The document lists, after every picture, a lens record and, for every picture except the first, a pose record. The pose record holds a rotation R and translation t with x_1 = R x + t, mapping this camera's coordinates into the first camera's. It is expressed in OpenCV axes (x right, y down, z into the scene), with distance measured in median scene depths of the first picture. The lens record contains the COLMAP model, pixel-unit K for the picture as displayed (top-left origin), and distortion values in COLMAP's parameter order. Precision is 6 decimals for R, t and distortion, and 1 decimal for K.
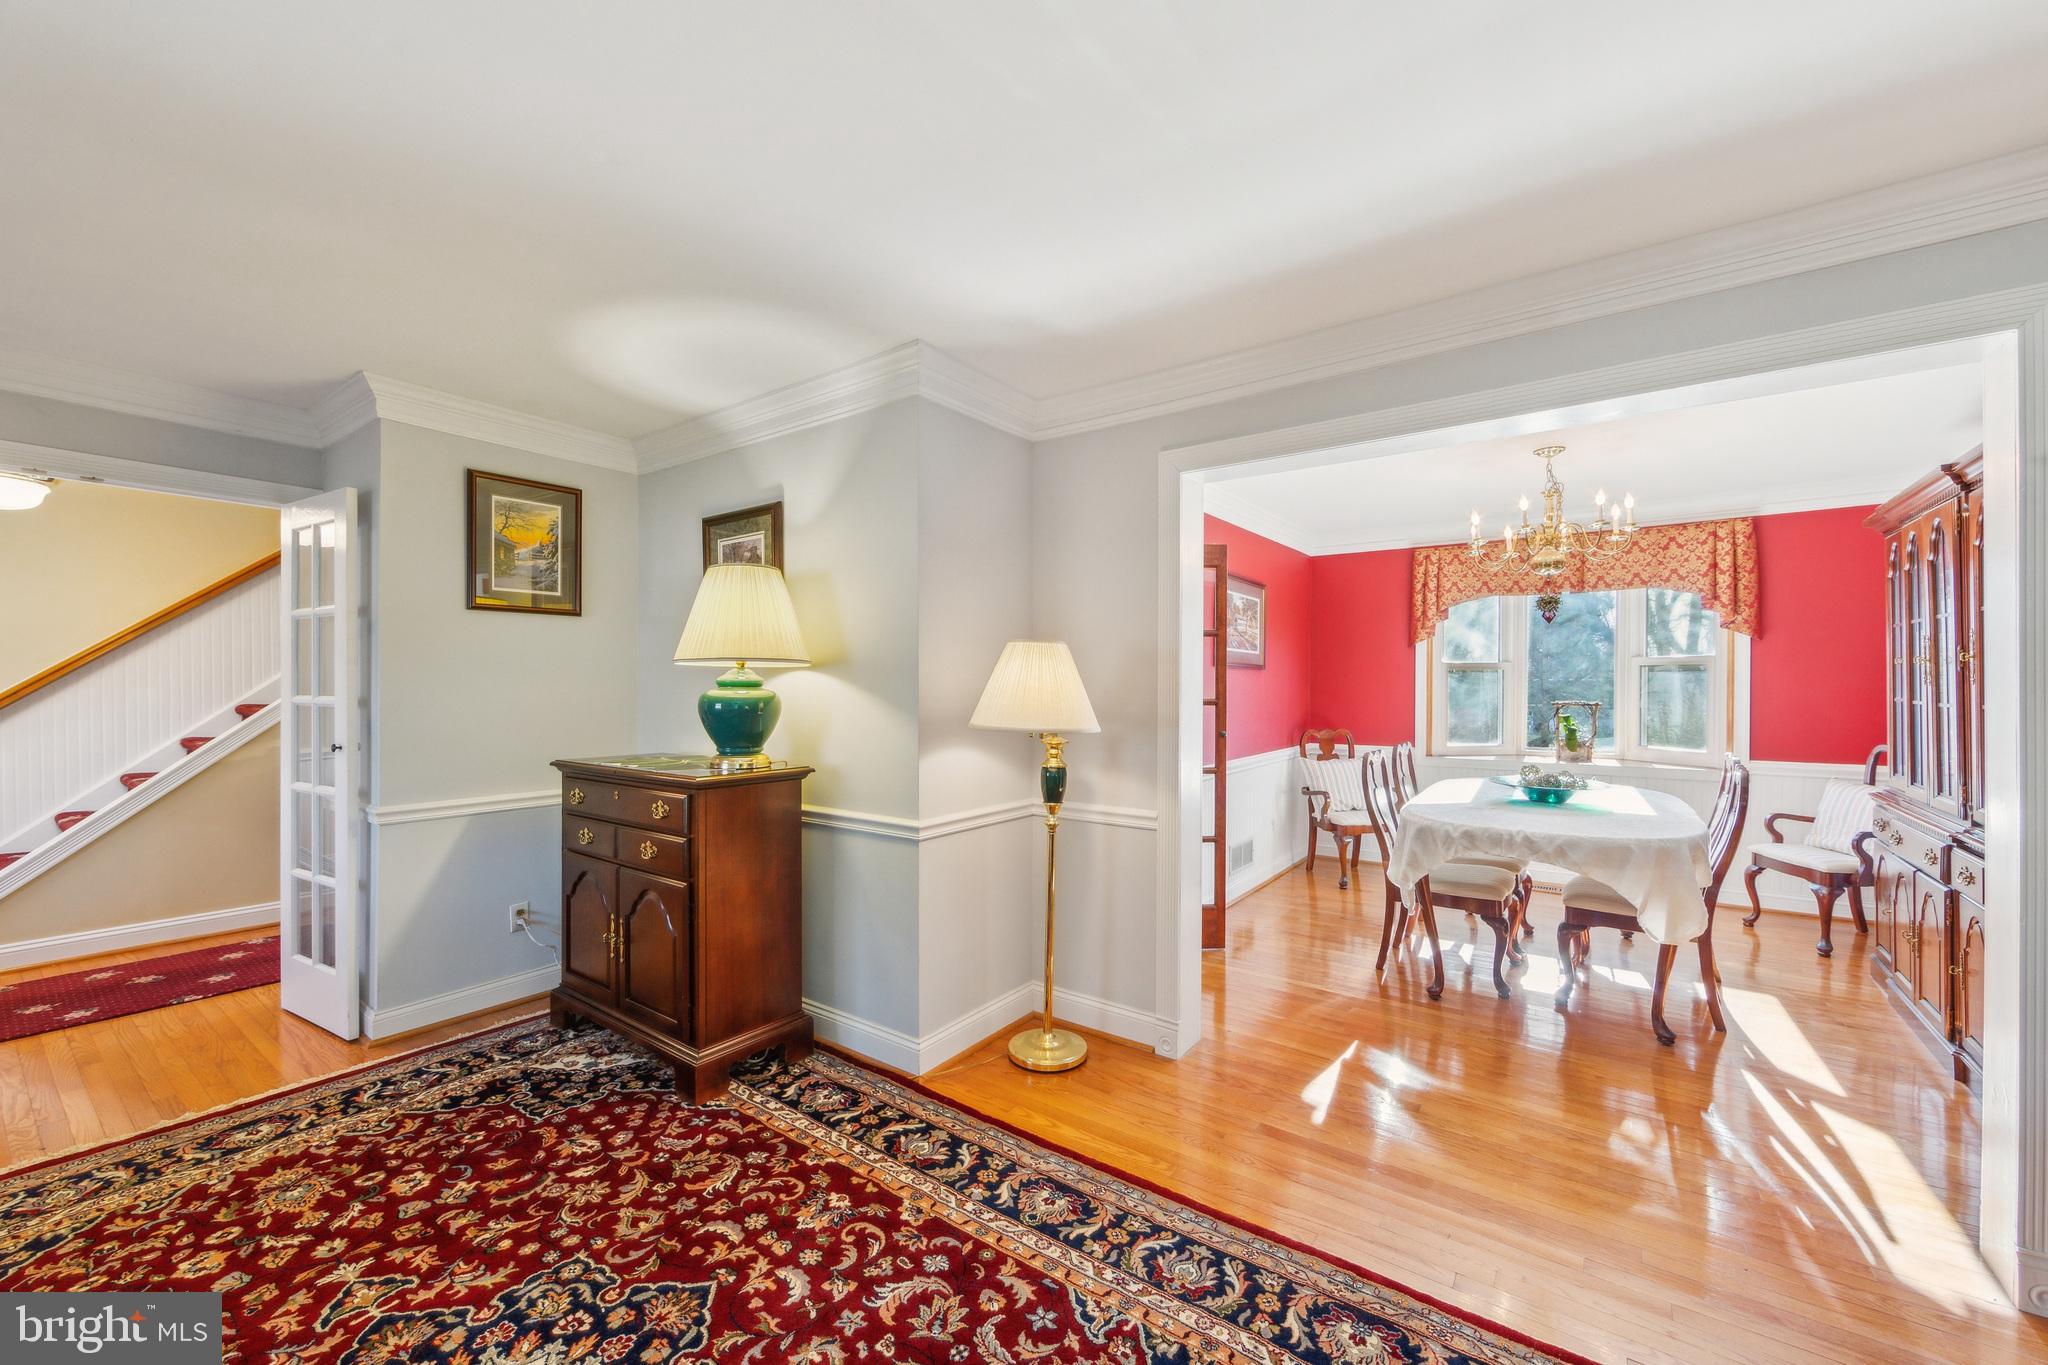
lens RADIAL K [[802.2, 0, 1026.4], [0, 802.2, 681.6], [0, 0, 1]] dist [-0.000820, -0.000249]
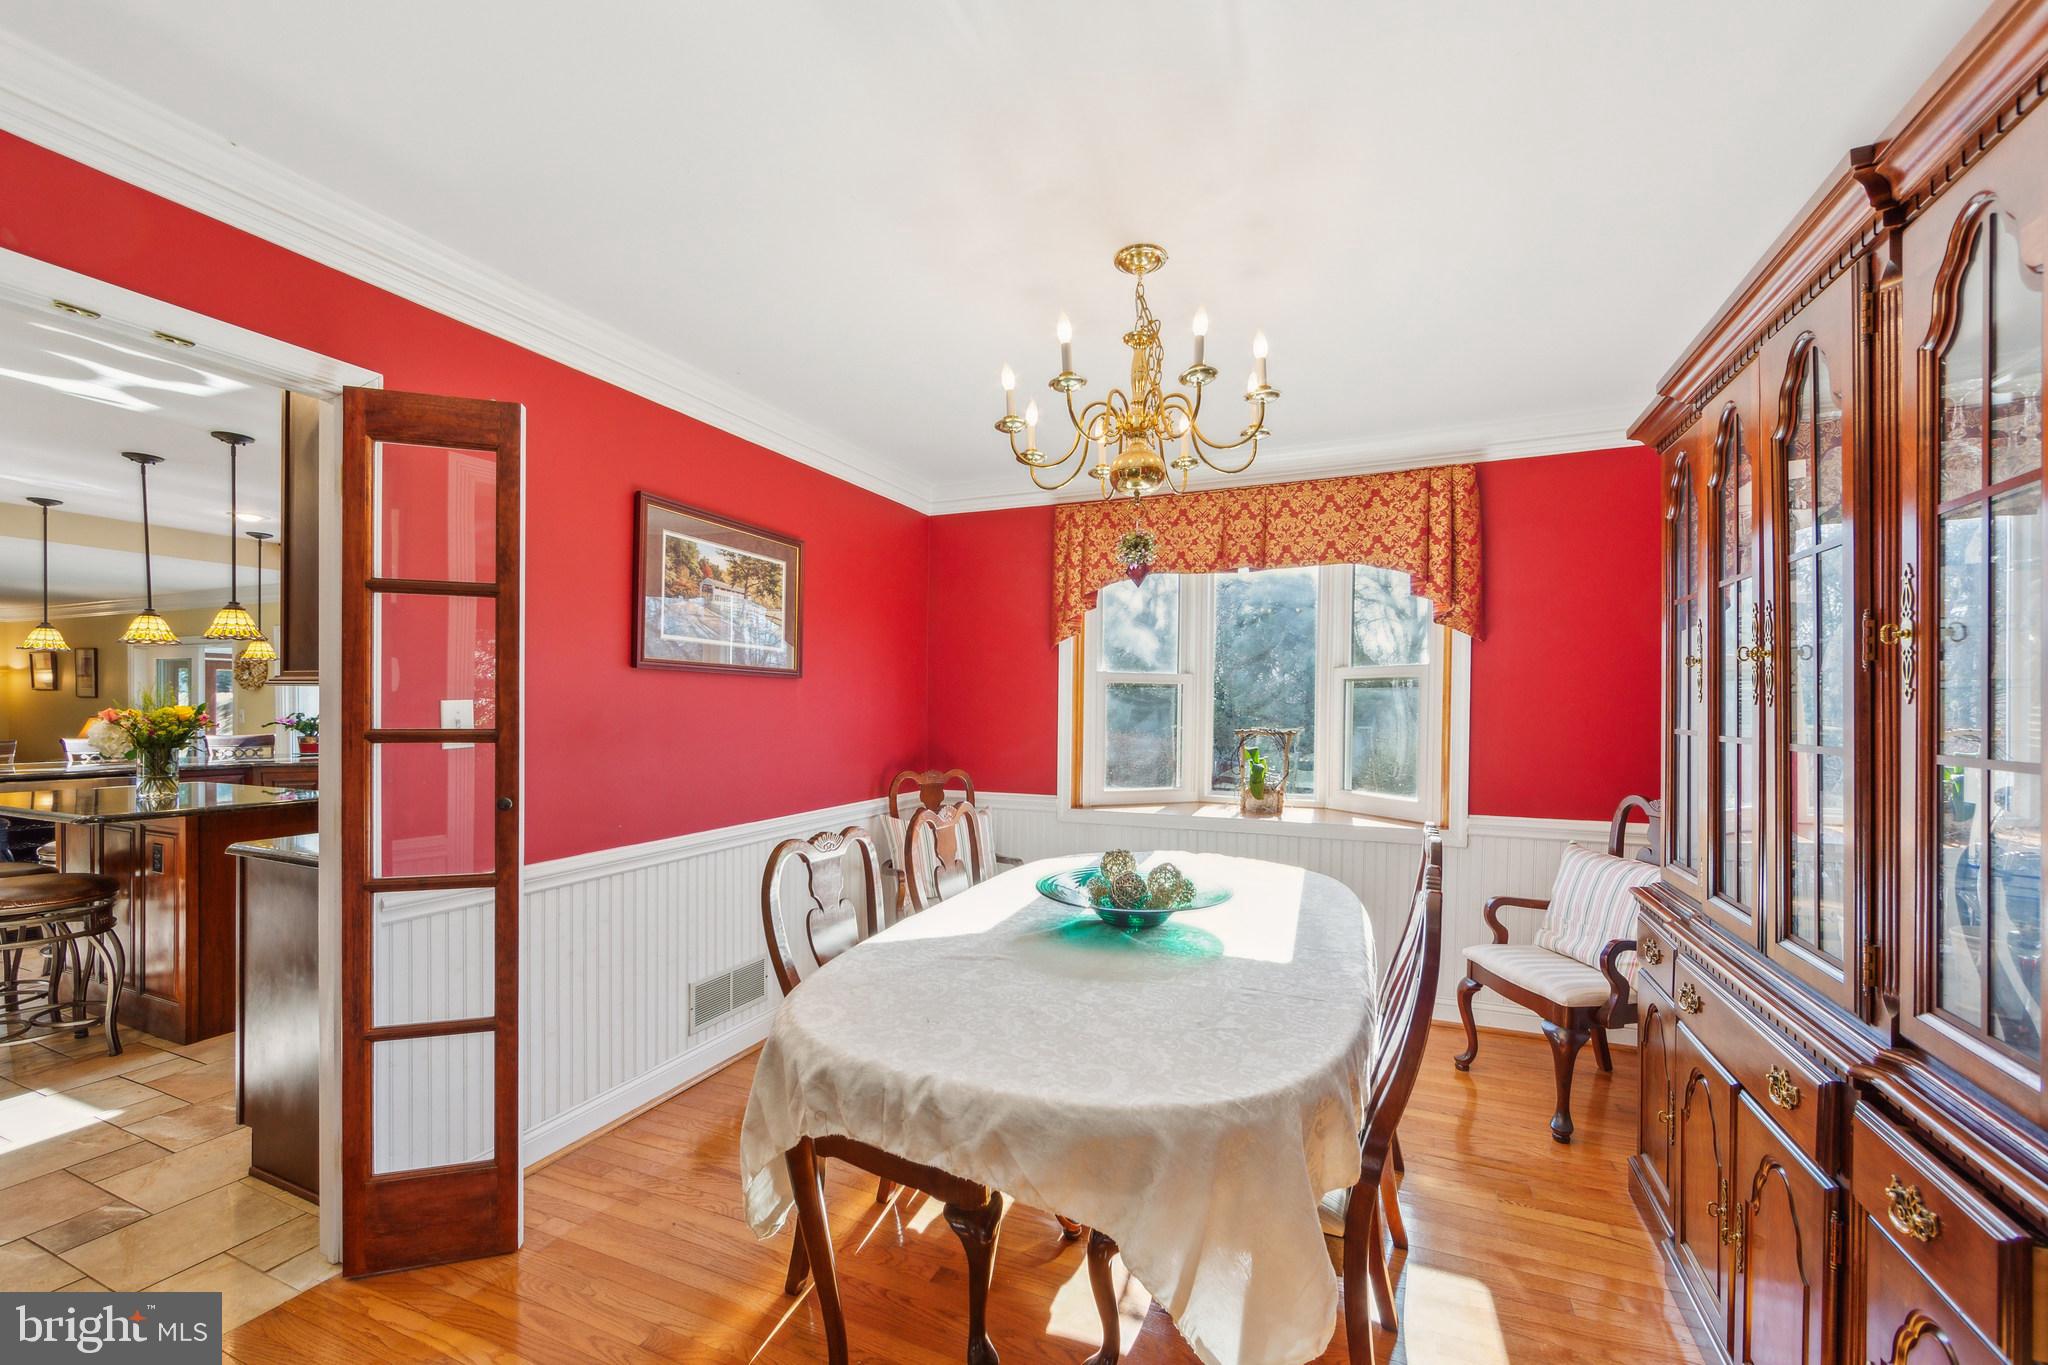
lens RADIAL K [[821.0, 0, 1028.2], [0, 821.0, 711.5], [0, 0, 1]] dist [-0.000183, 0.000261]
pose [[0.974805, 0.002104, 0.223049, 0.585846], [-0.004477, 0.999939, 0.010133, 0.005885], [-0.223014, -0.010876, 0.974754, 0.618706]]
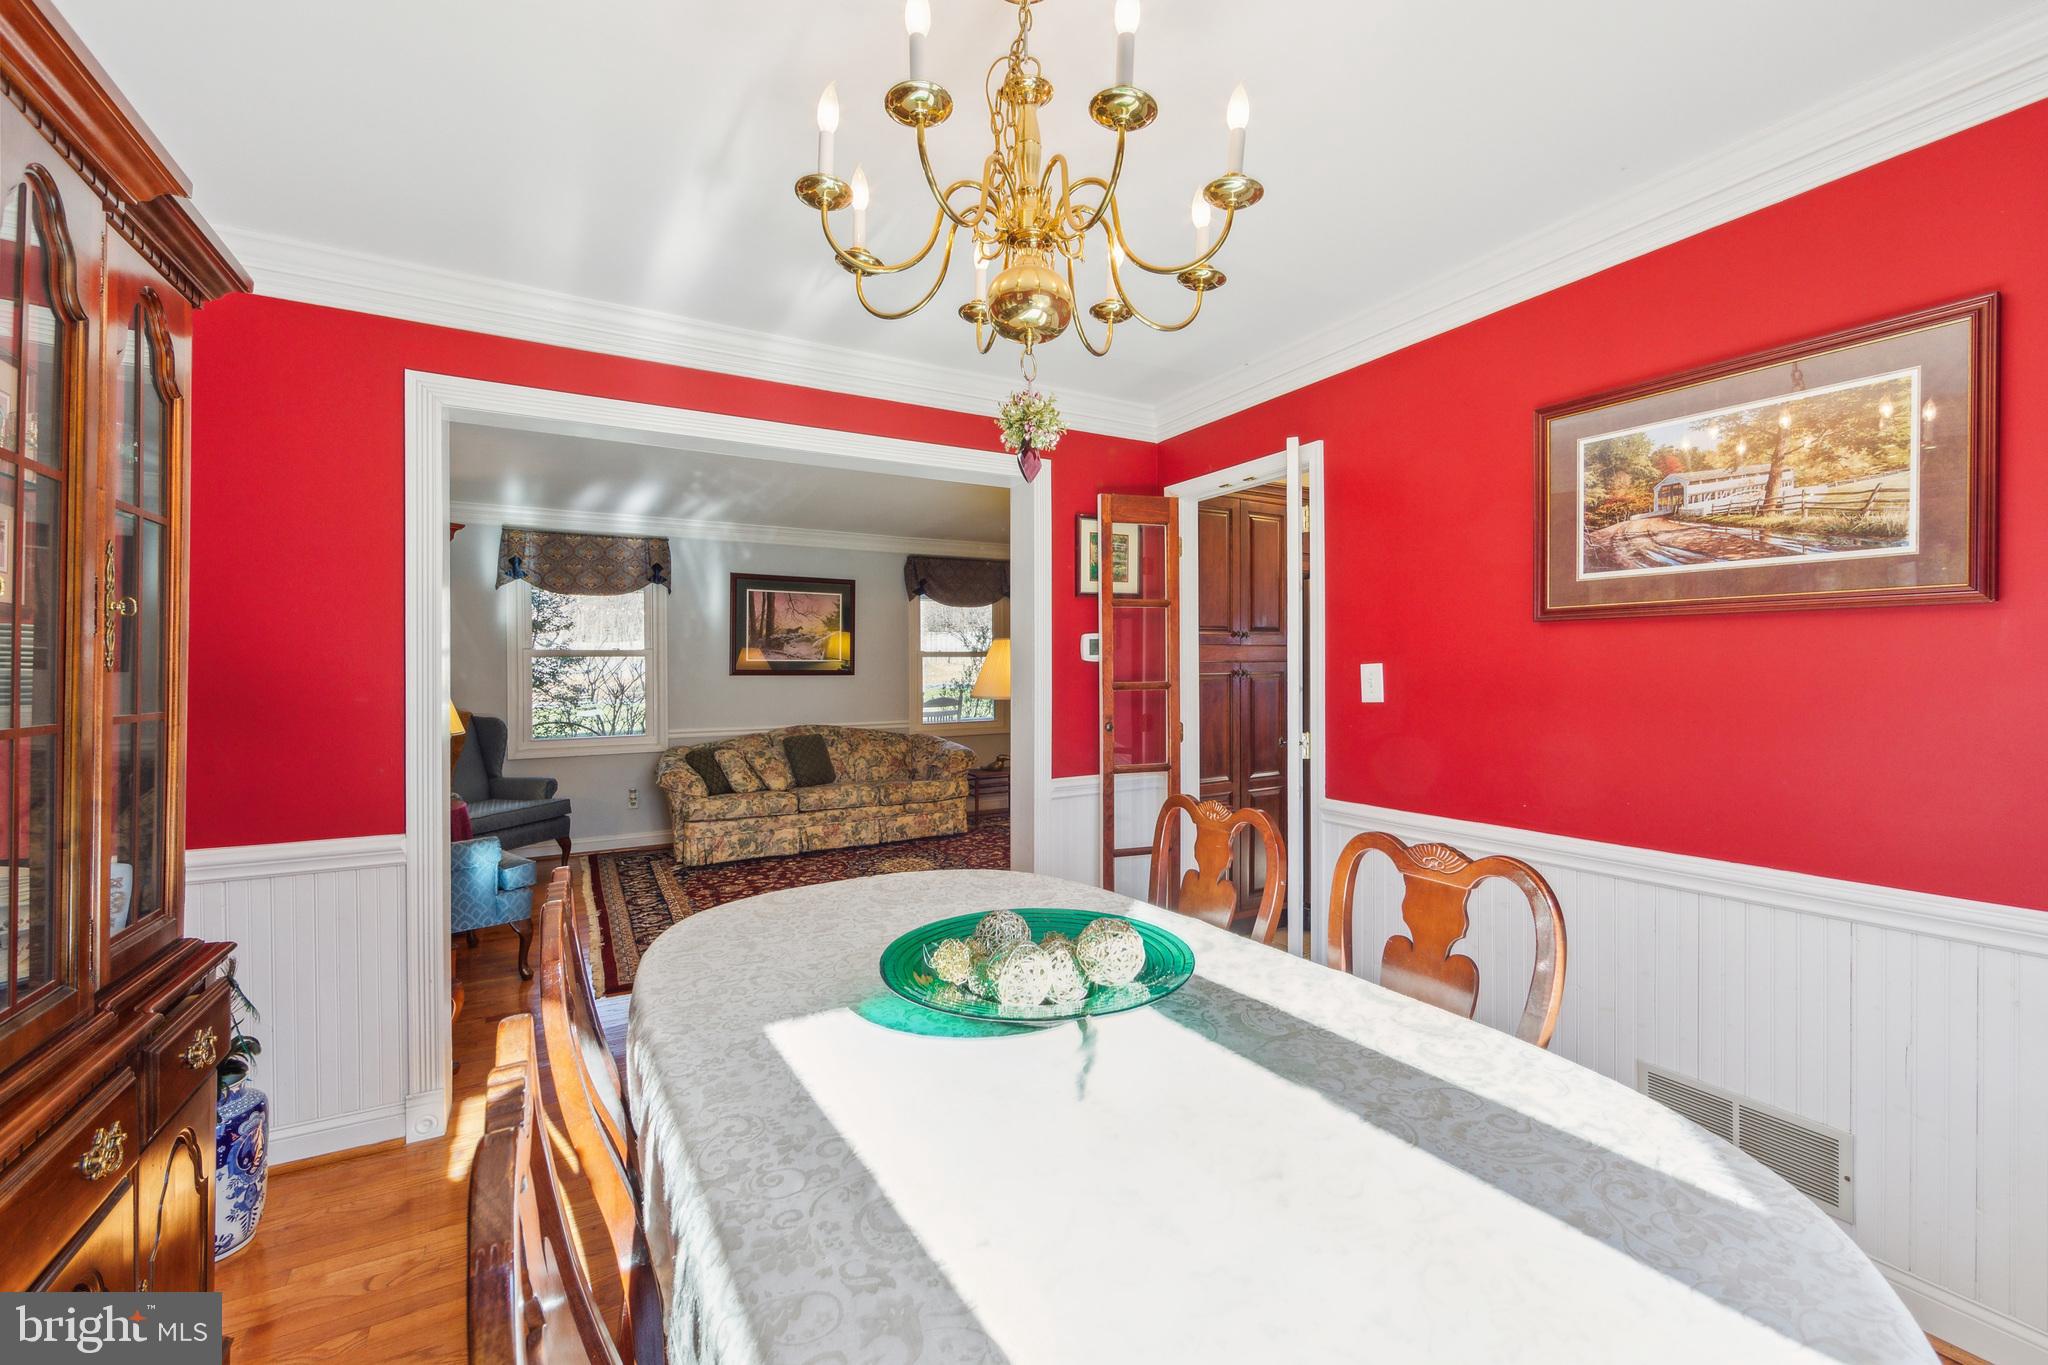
lens RADIAL K [[824.9, 0, 1017.9], [0, 824.9, 660.5], [0, 0, 1]] dist [-0.000210, -0.000023]
pose [[-0.416582, -0.005715, -0.909080, 1.251874], [0.009608, 0.999897, -0.010689, 0.008291], [0.909047, -0.013188, -0.416484, 1.469578]]
